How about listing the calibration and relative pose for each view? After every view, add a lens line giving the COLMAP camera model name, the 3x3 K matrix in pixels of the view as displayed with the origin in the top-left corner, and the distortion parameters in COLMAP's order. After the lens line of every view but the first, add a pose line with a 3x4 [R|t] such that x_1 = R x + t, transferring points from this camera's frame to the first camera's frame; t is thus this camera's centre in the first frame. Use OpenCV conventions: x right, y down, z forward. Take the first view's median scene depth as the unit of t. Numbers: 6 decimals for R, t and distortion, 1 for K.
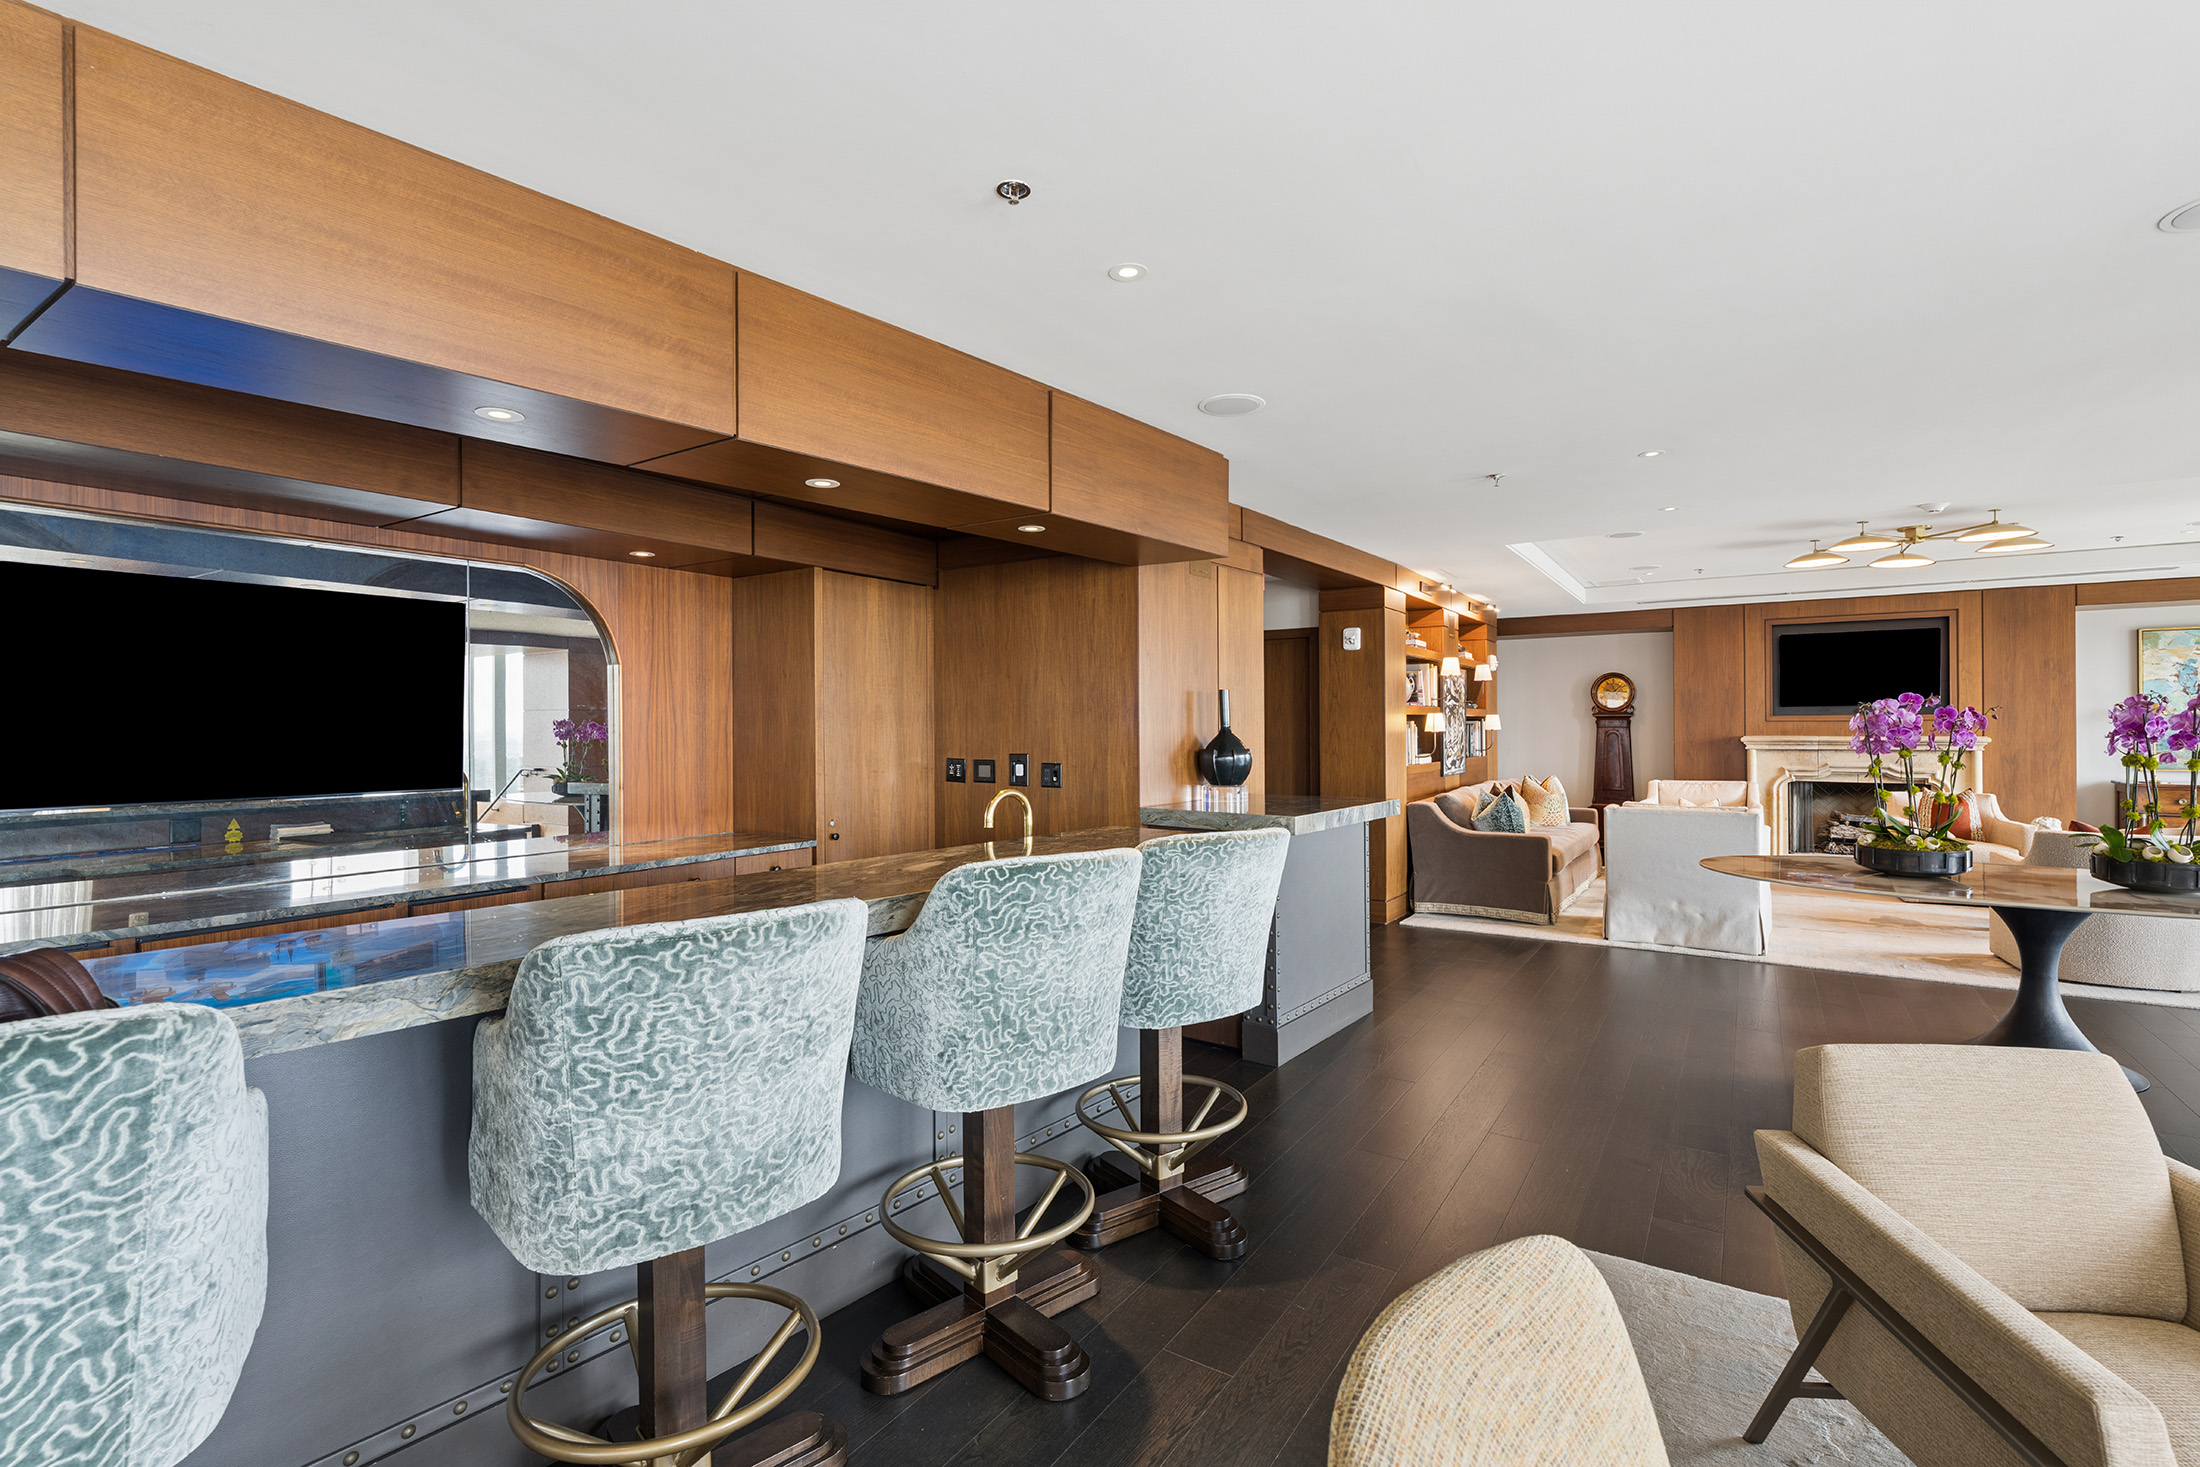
lens RADIAL K [[1005.5, 0, 1094.4], [0, 1005.5, 731.3], [0, 0, 1]] dist [-0.001410, 0.000940]
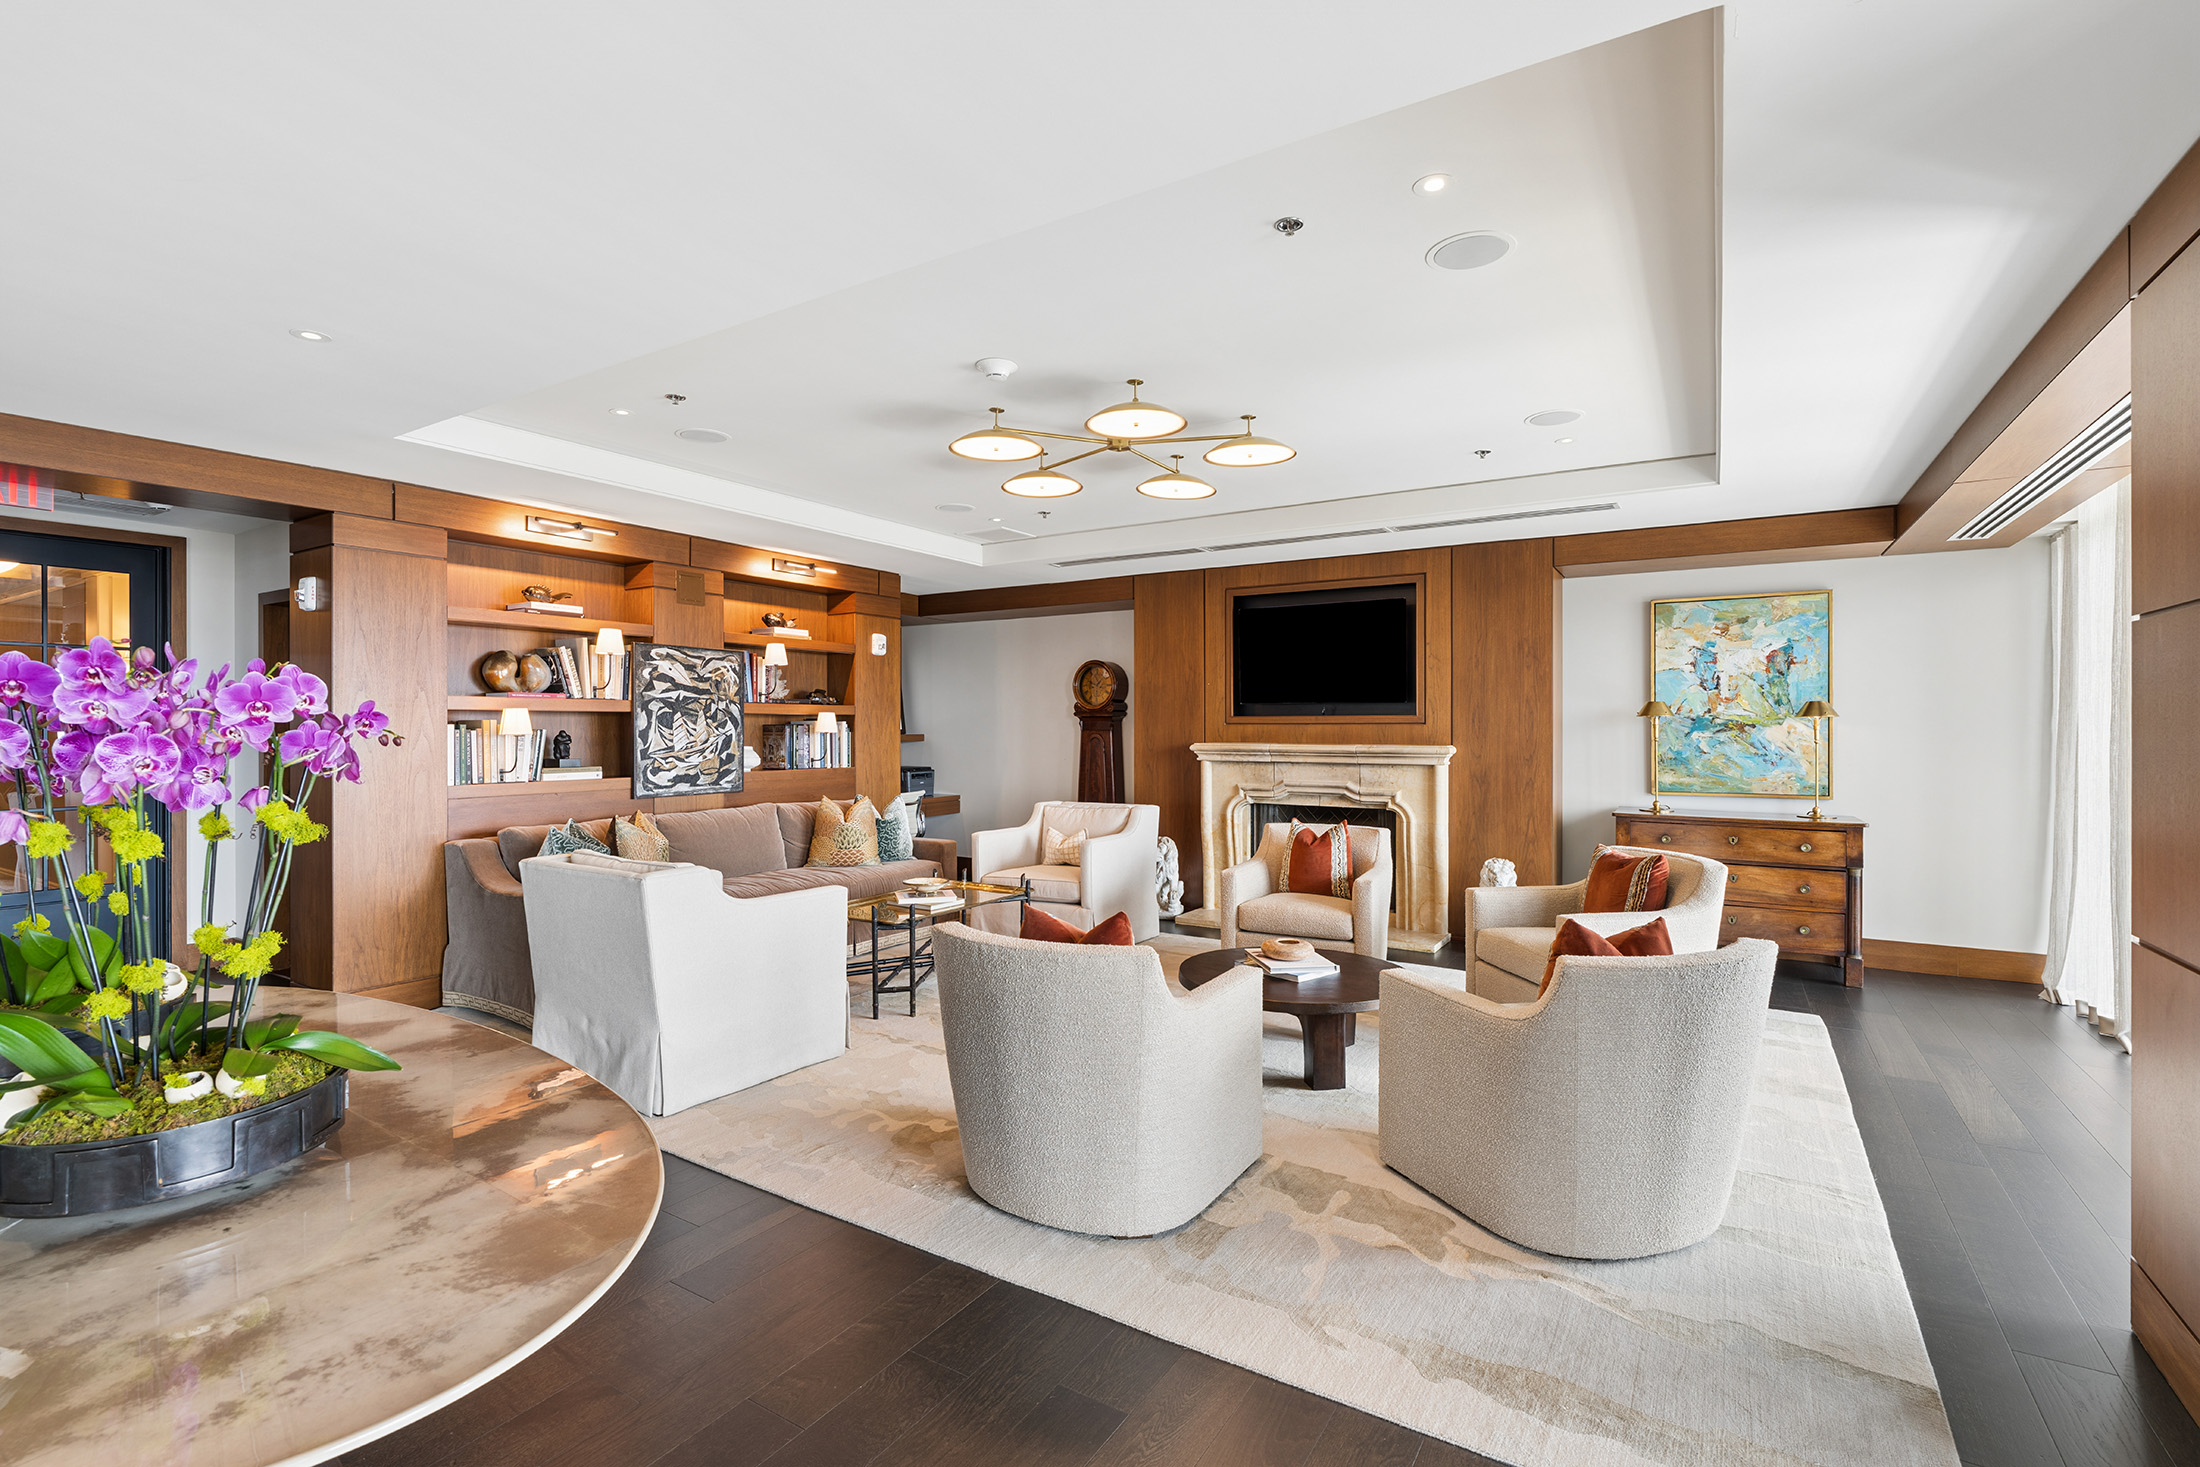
lens RADIAL K [[1005.5, 0, 1103.3], [0, 1005.5, 731.1], [0, 0, 1]] dist [-0.001410, 0.000940]
pose [[0.999973, 0.004190, 0.006108, 0.620704], [-0.004215, 0.999983, 0.004045, -0.007632], [-0.006091, -0.004070, 0.999973, 0.264624]]
